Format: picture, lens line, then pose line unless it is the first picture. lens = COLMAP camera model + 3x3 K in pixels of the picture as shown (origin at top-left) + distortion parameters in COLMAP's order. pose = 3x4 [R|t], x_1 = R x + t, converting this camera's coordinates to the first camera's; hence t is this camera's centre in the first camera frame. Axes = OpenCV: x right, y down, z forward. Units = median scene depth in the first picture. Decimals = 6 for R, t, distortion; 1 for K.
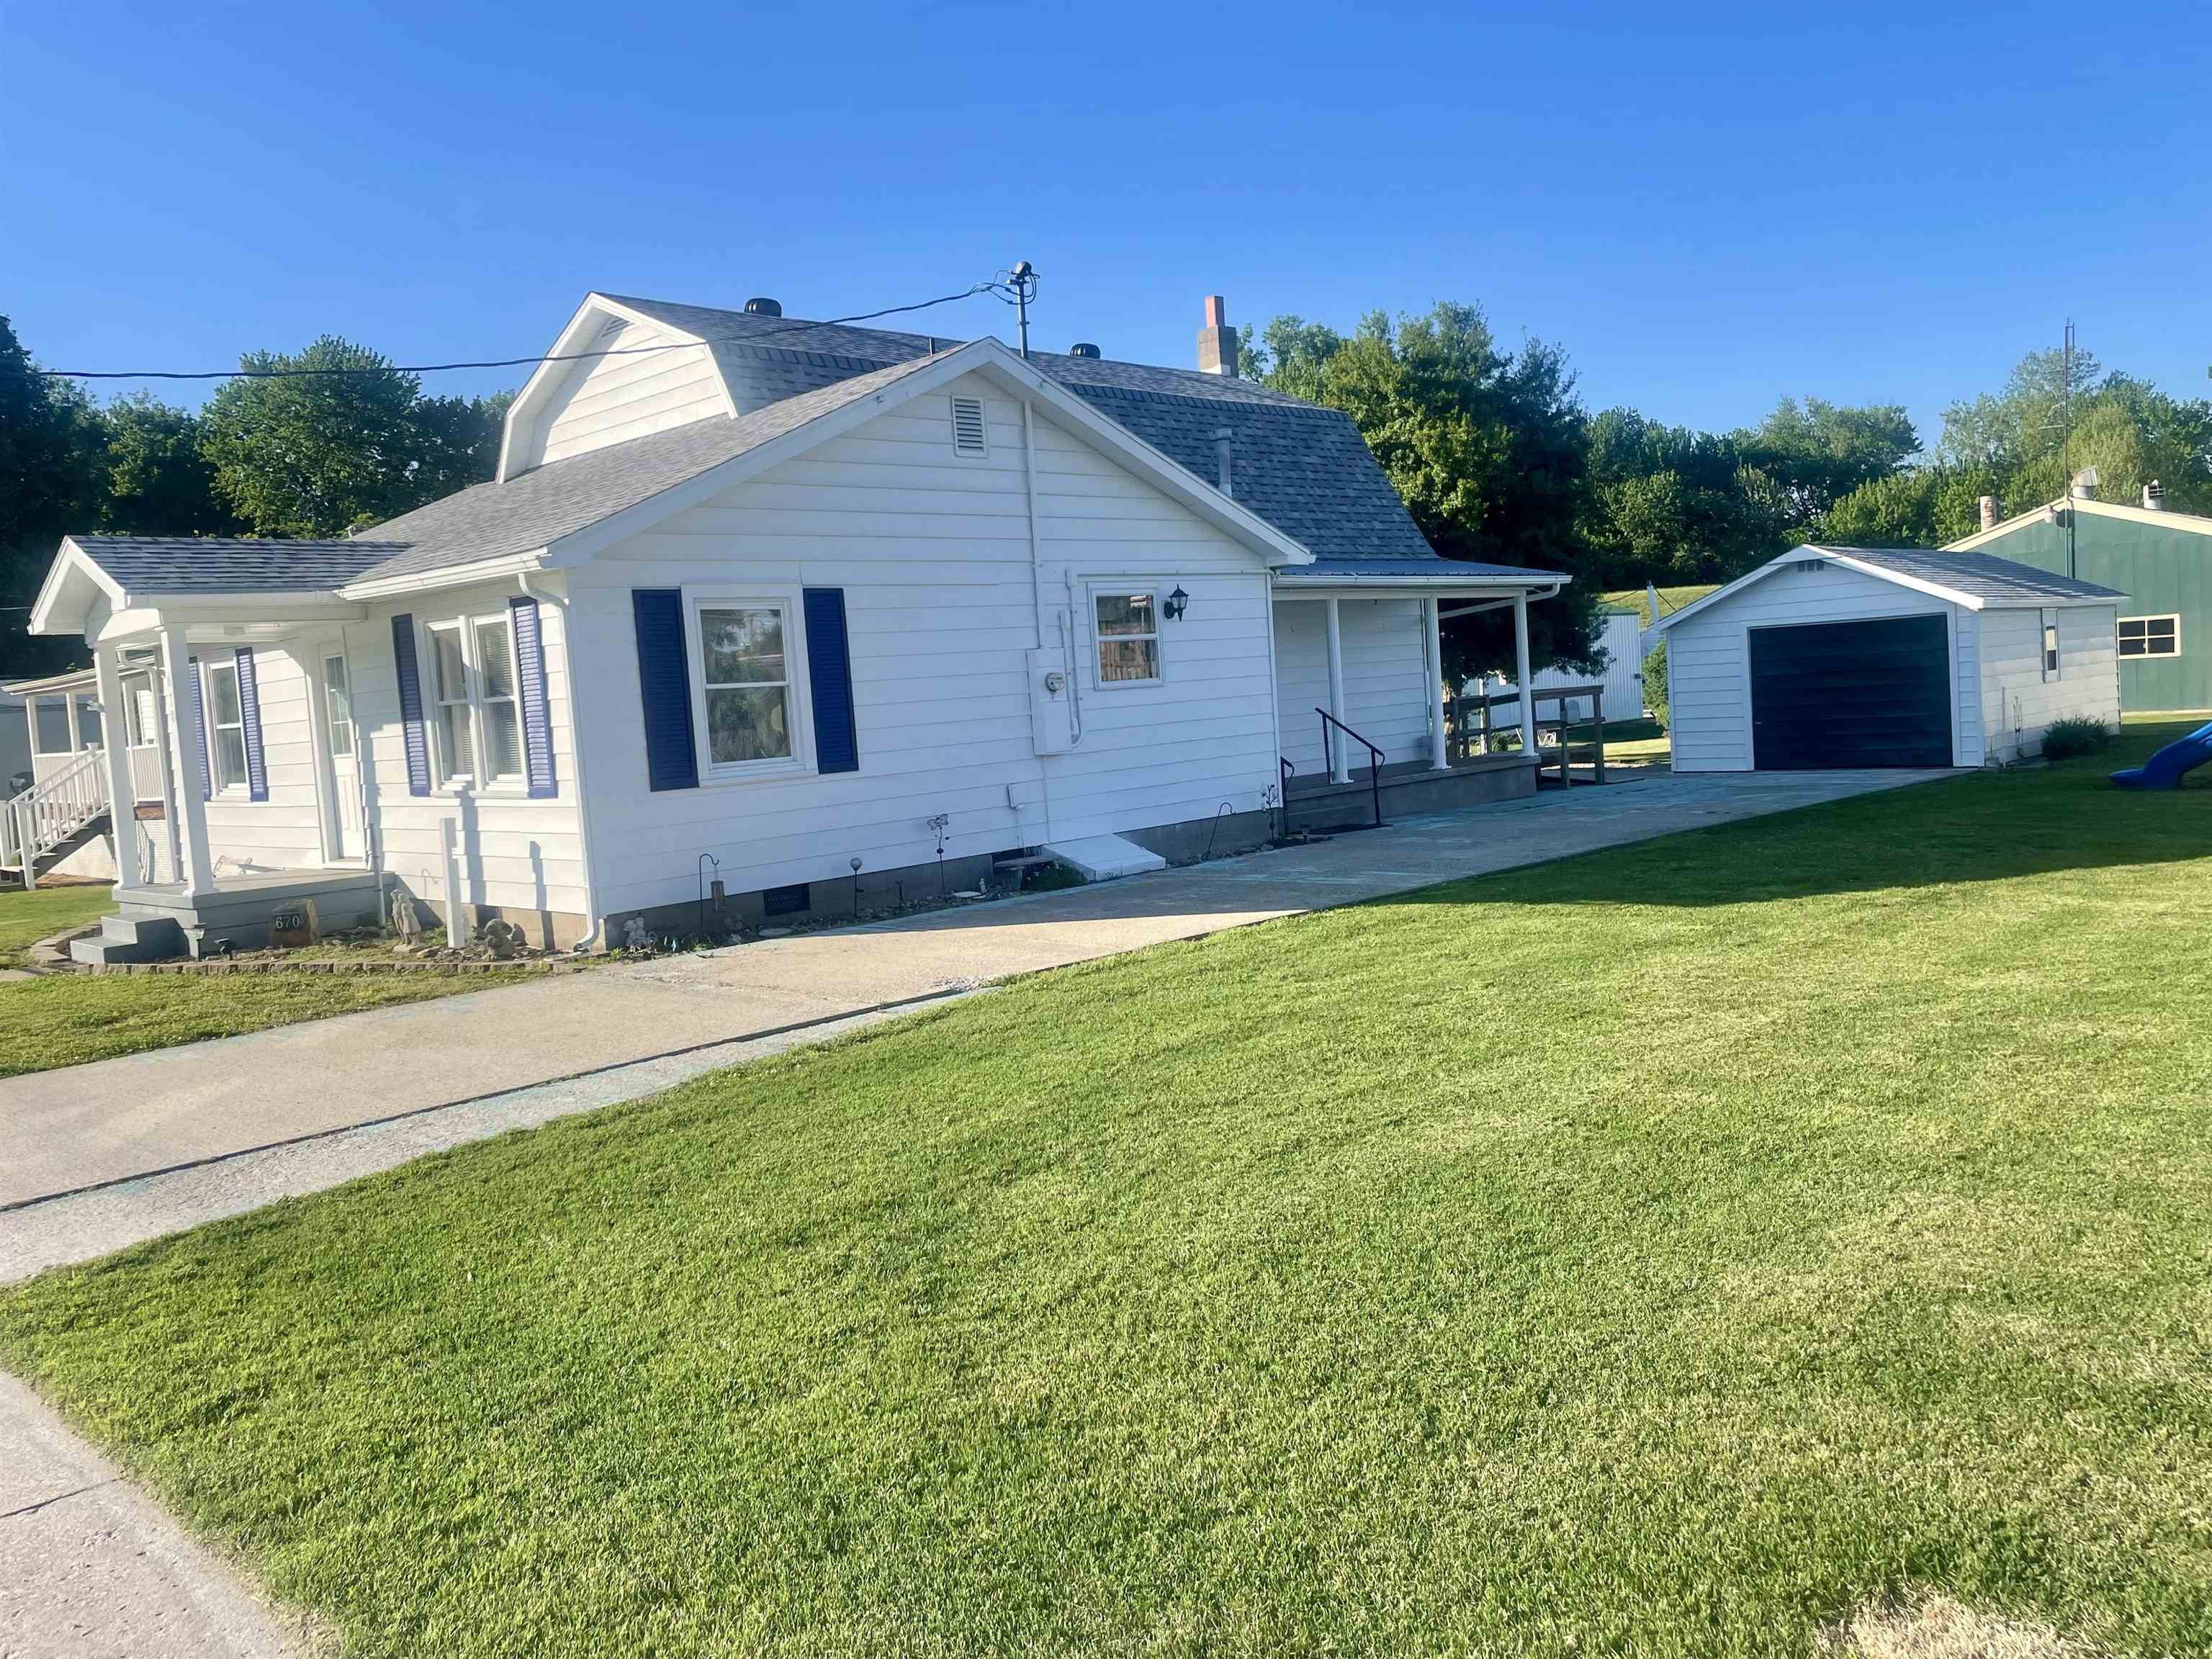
lens RADIAL K [[1710.7, 0, 1093.3], [0, 1710.7, 809.1], [0, 0, 1]] dist [0.066739, -0.061853]
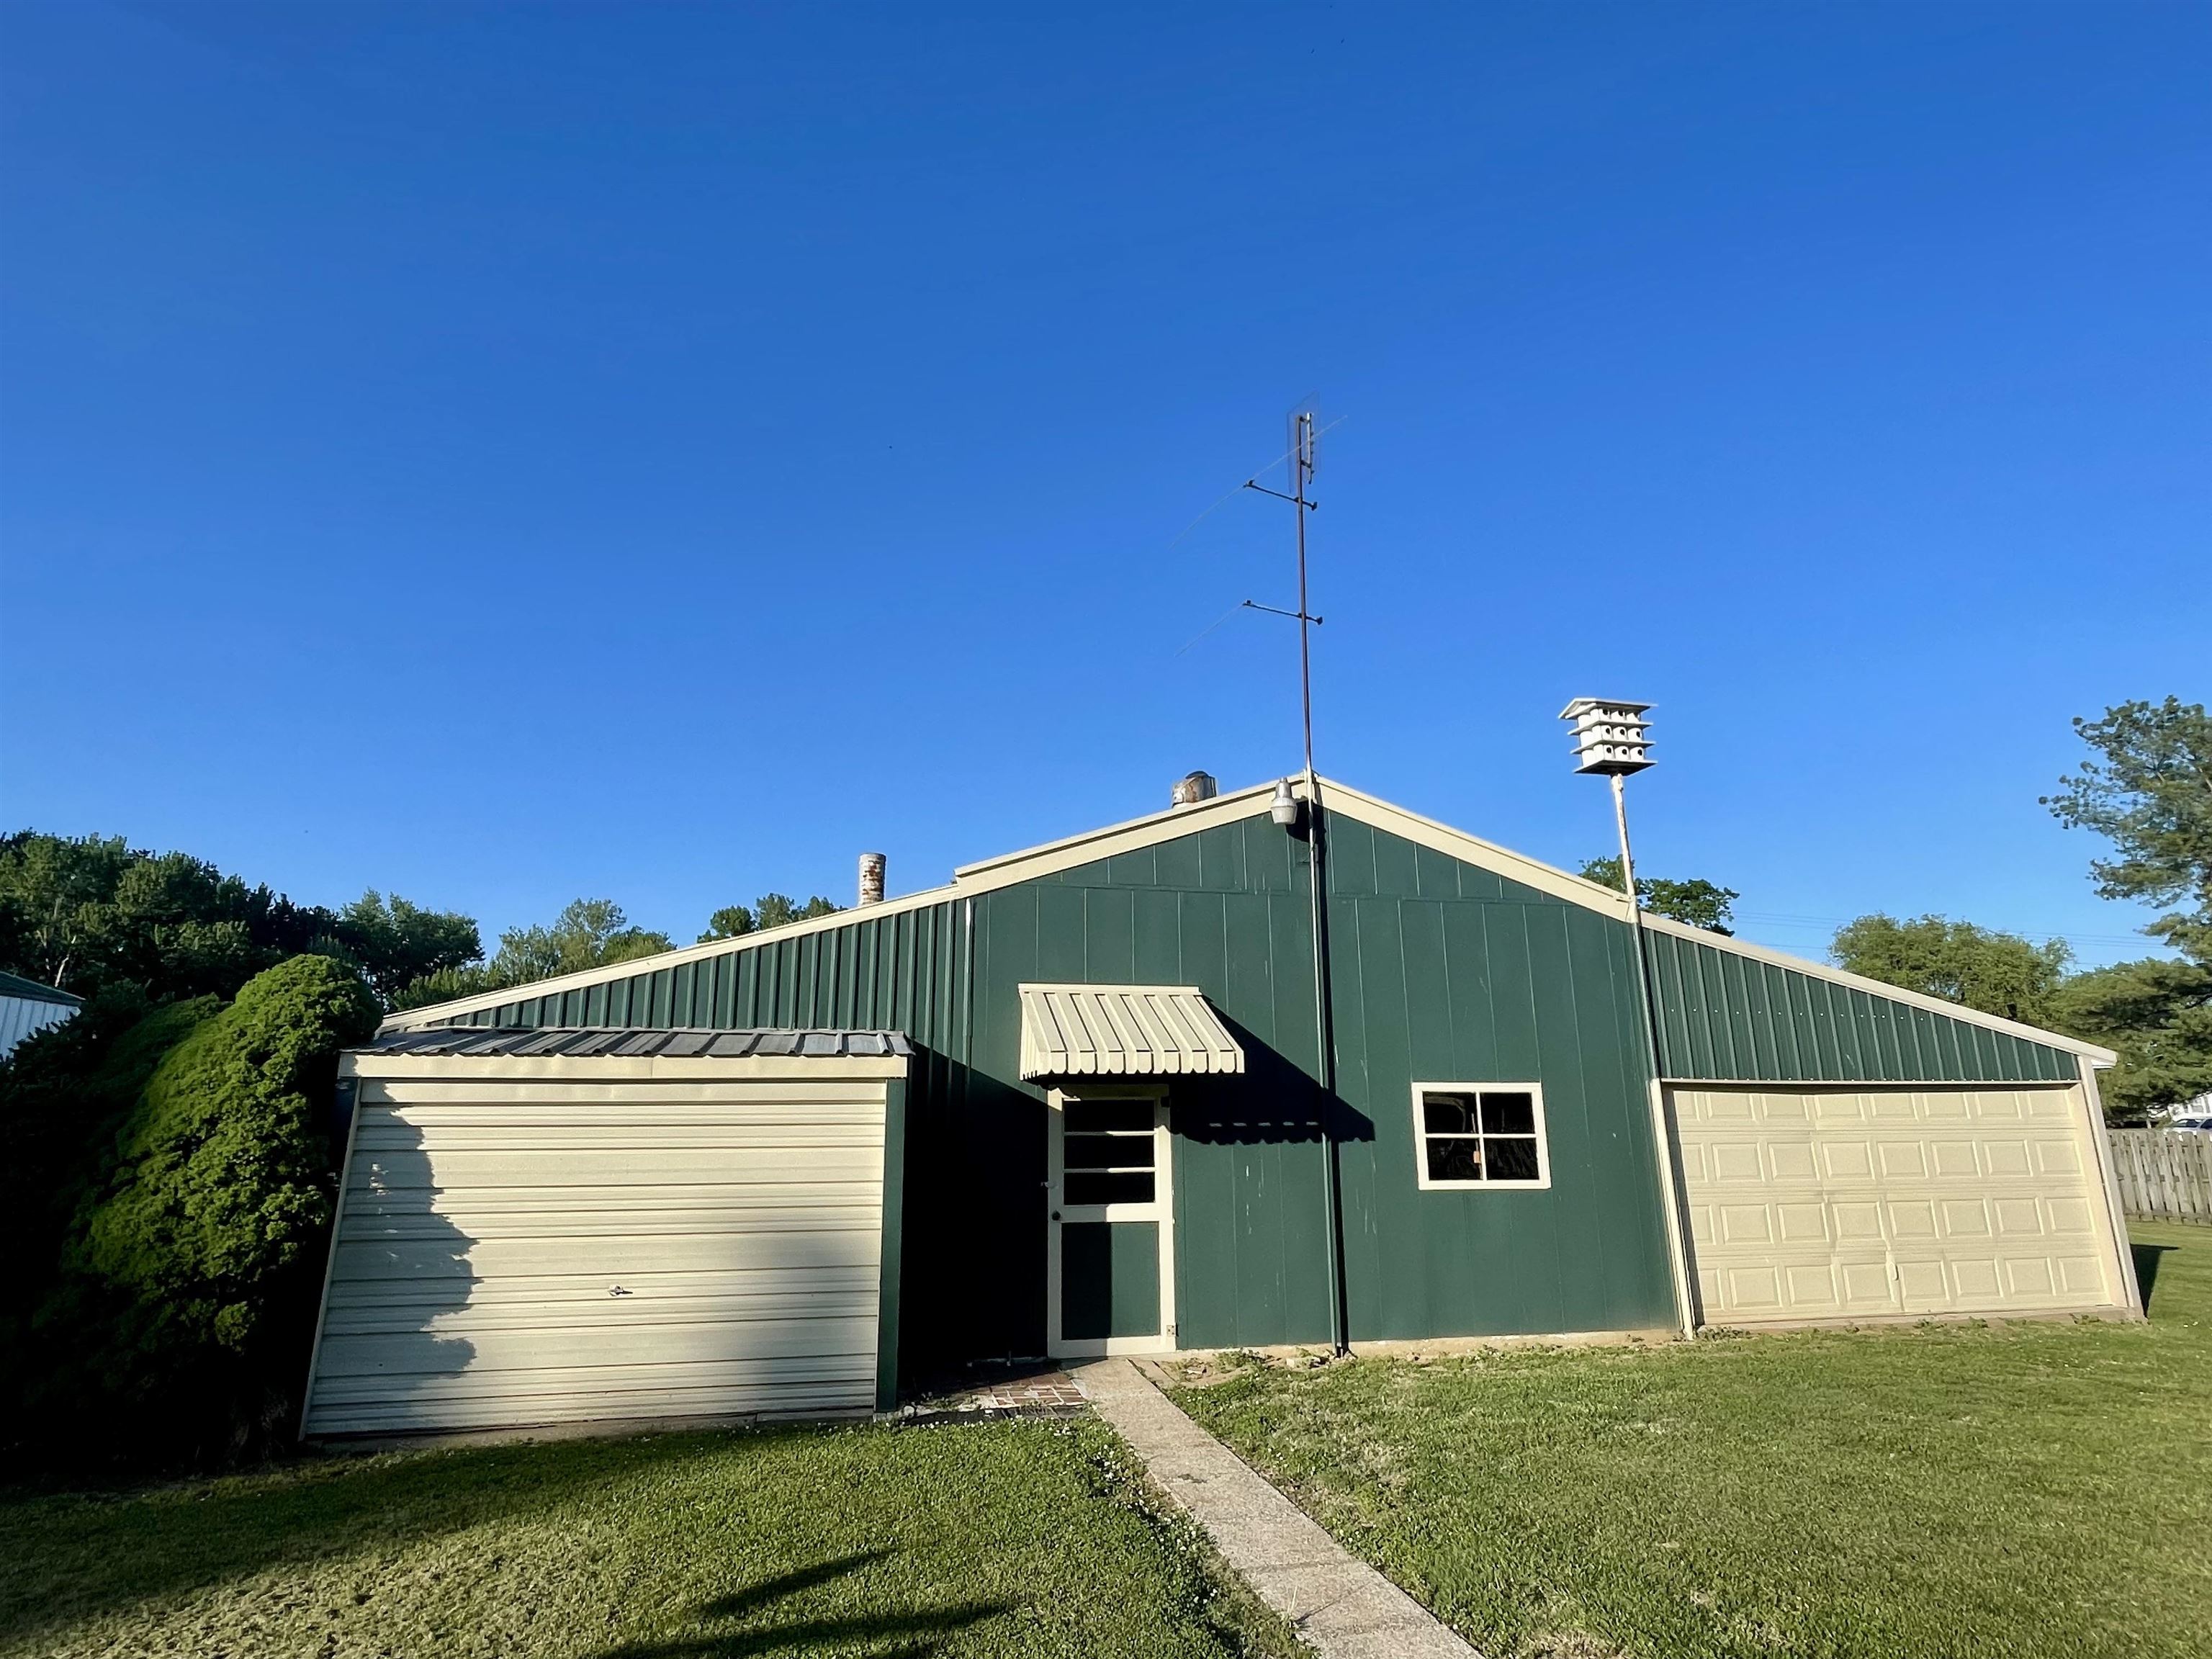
lens RADIAL K [[1176.0, 0, 1108.7], [0, 1176.0, 827.5], [0, 0, 1]] dist [-0.007024, -0.000733]
pose [[0.569758, 0.262014, 0.778925, 0.516870], [0.019899, 0.943137, -0.331807, -0.122967], [-0.821572, 0.204550, 0.532146, 1.435632]]
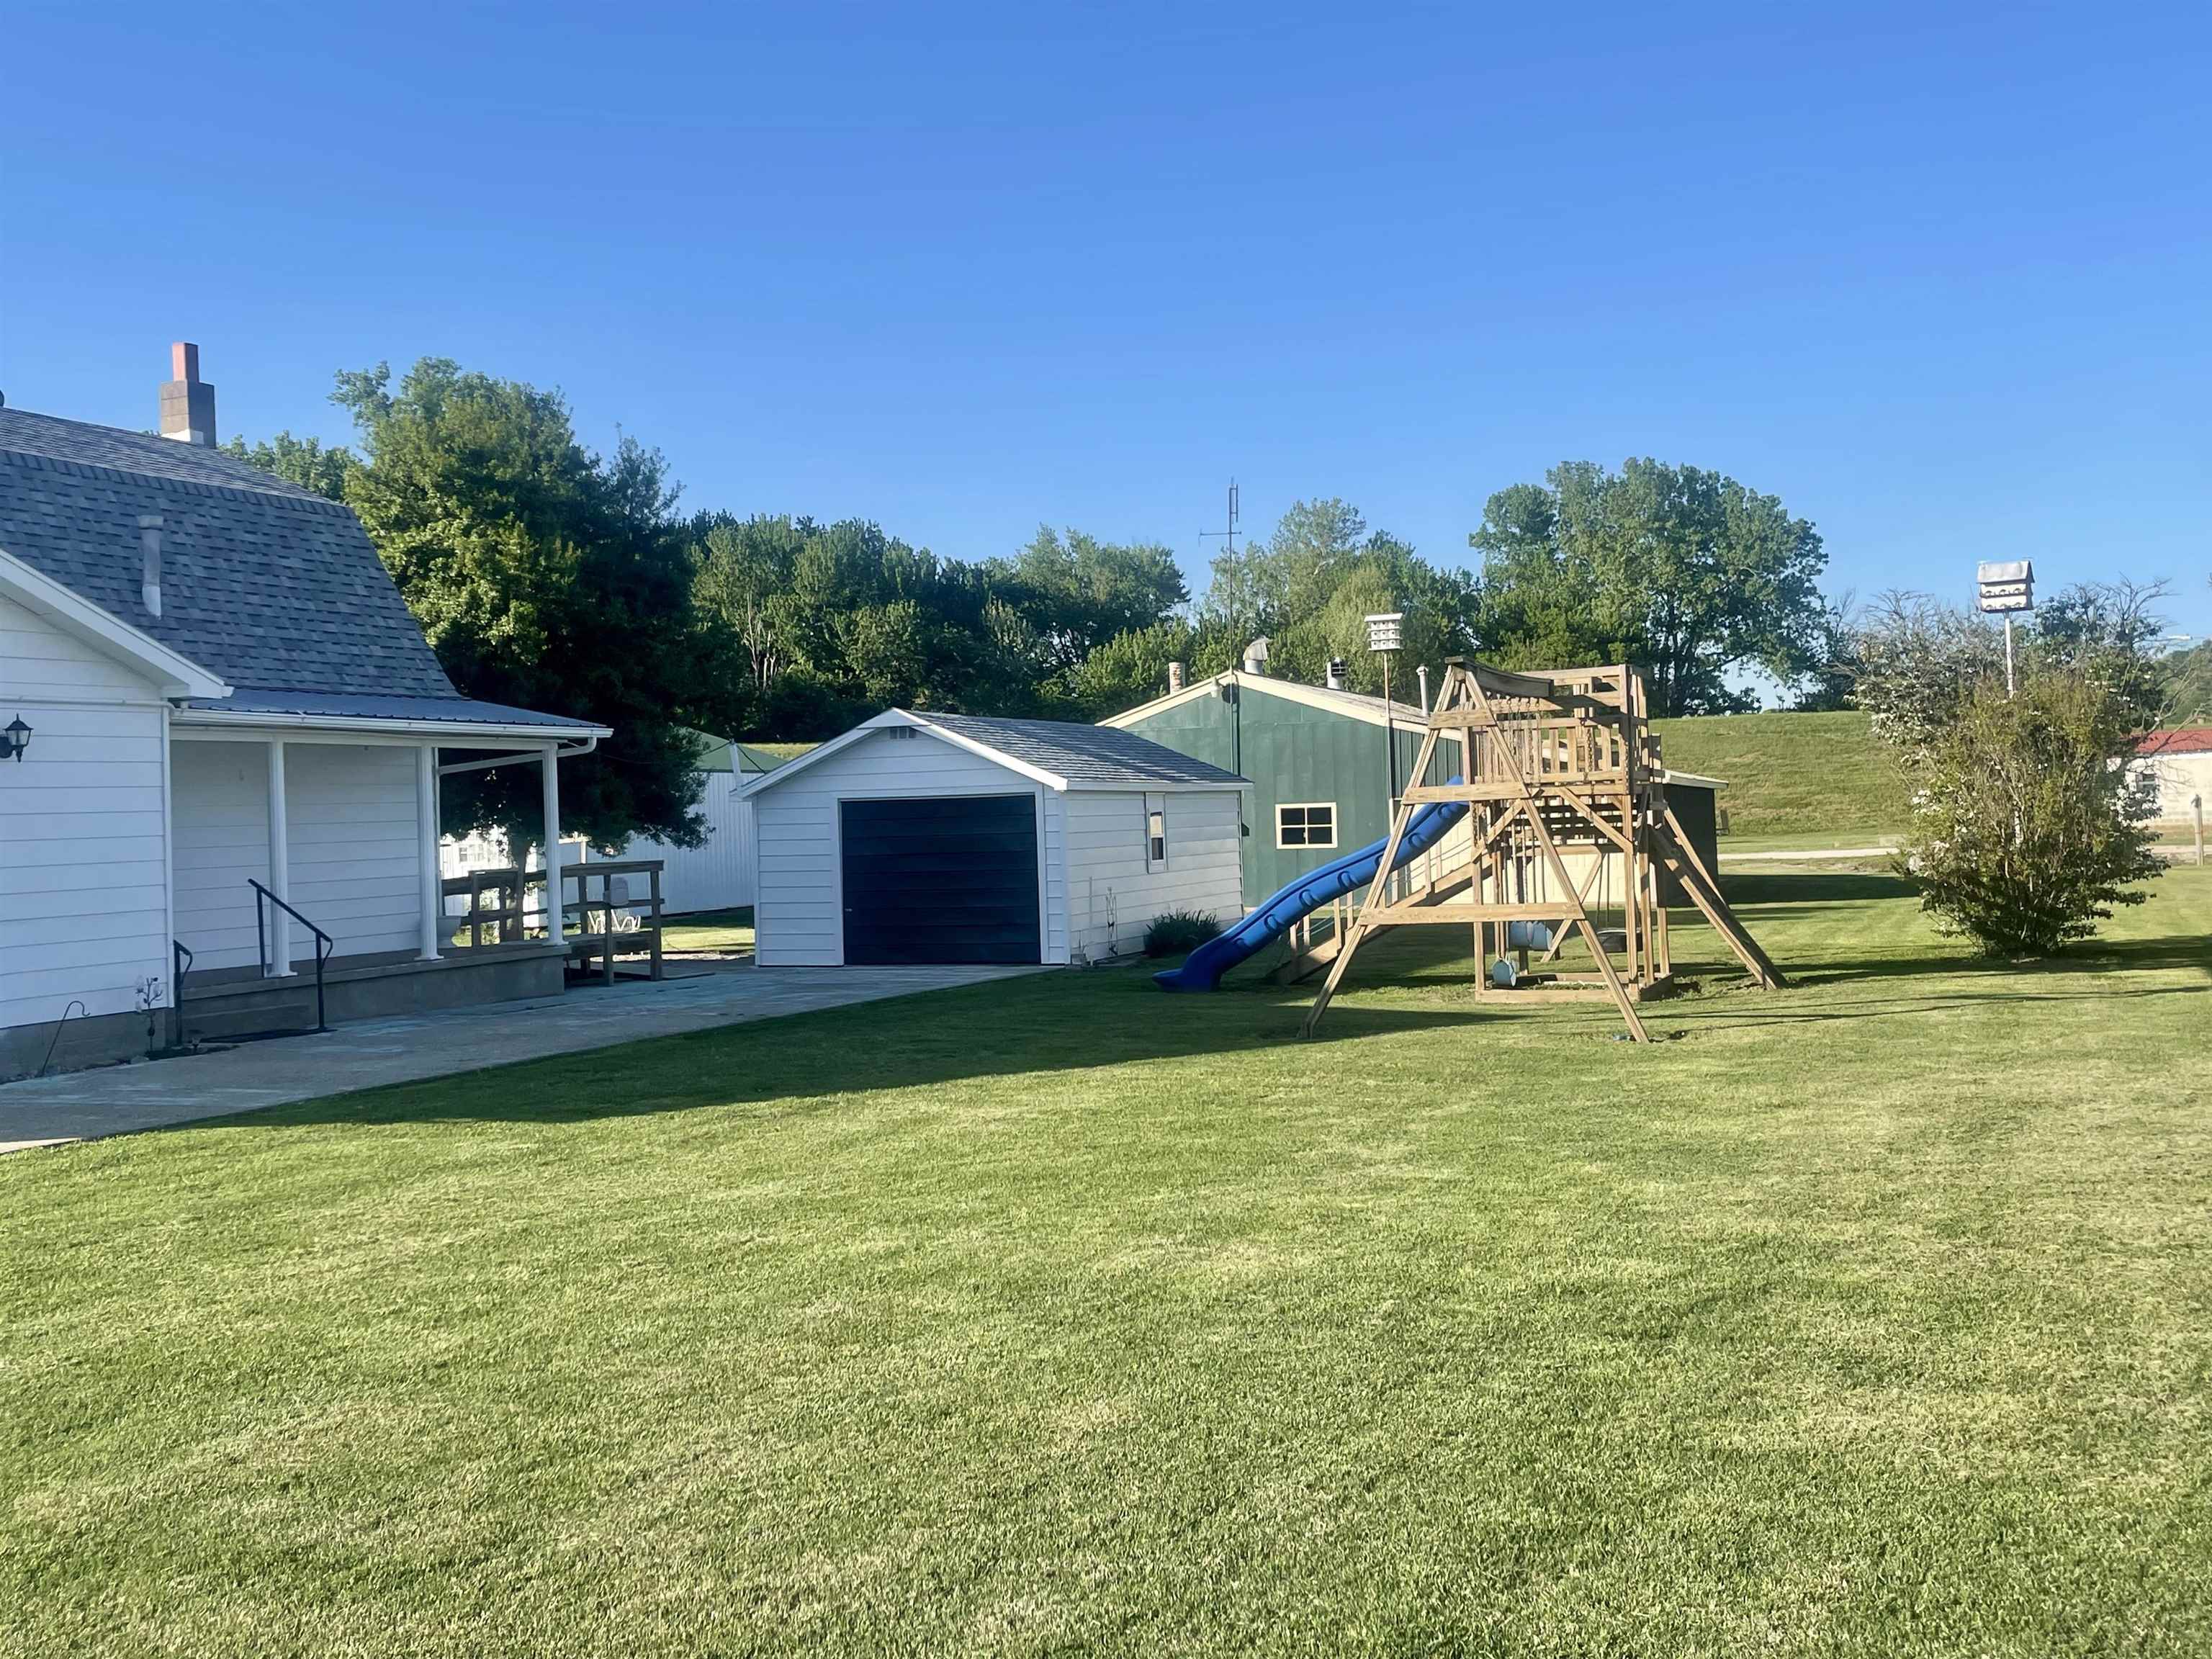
lens RADIAL K [[2240.6, 0, 1091.5], [0, 2240.6, 786.1], [0, 0, 1]] dist [0.074629, 0.000000]
pose [[0.925486, 0.043858, 0.376233, 0.081306], [-0.006282, 0.994914, -0.100527, 0.000054], [-0.378729, 0.090673, 0.921055, -0.085560]]
